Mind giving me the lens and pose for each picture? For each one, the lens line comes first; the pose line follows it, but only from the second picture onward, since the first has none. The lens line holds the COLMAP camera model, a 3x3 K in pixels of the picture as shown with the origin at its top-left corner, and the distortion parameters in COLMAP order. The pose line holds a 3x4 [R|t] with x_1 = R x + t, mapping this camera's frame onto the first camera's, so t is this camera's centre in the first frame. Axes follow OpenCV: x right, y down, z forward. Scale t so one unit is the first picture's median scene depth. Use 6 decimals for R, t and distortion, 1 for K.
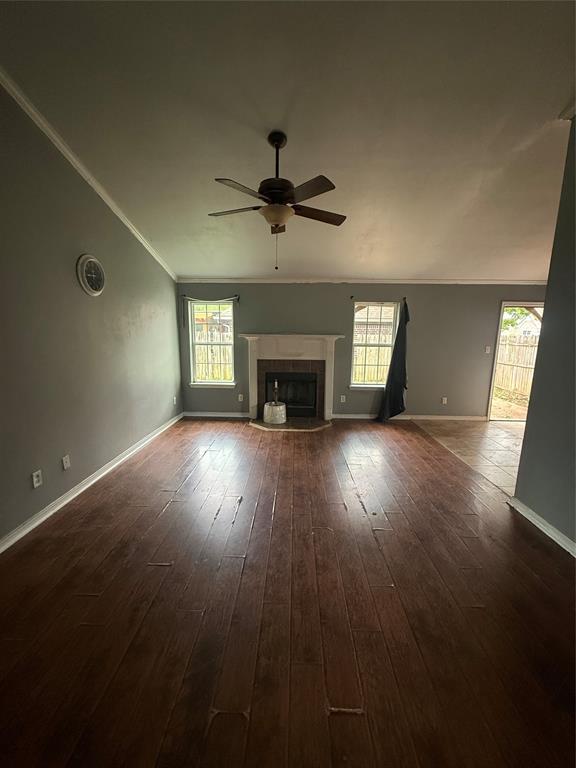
lens RADIAL K [[306.4, 0, 288.0], [0, 306.4, 384.0], [0, 0, 1]] dist [-0.000330, 0.000046]
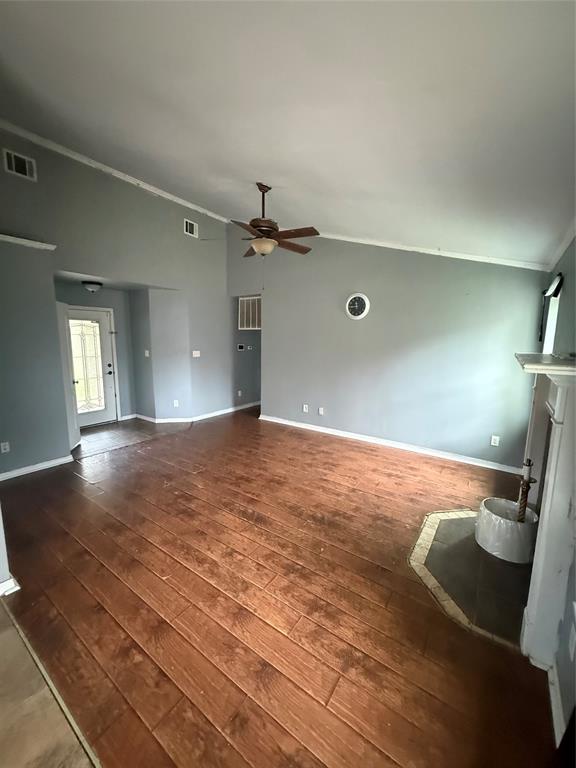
lens RADIAL K [[306.4, 0, 288.0], [0, 306.4, 384.0], [0, 0, 1]] dist [-0.000330, 0.000046]
pose [[-0.556669, 0.100261, -0.824662, 0.588455], [-0.167796, 0.958659, 0.229819, -0.192137], [0.813612, 0.266308, -0.516832, 1.123843]]
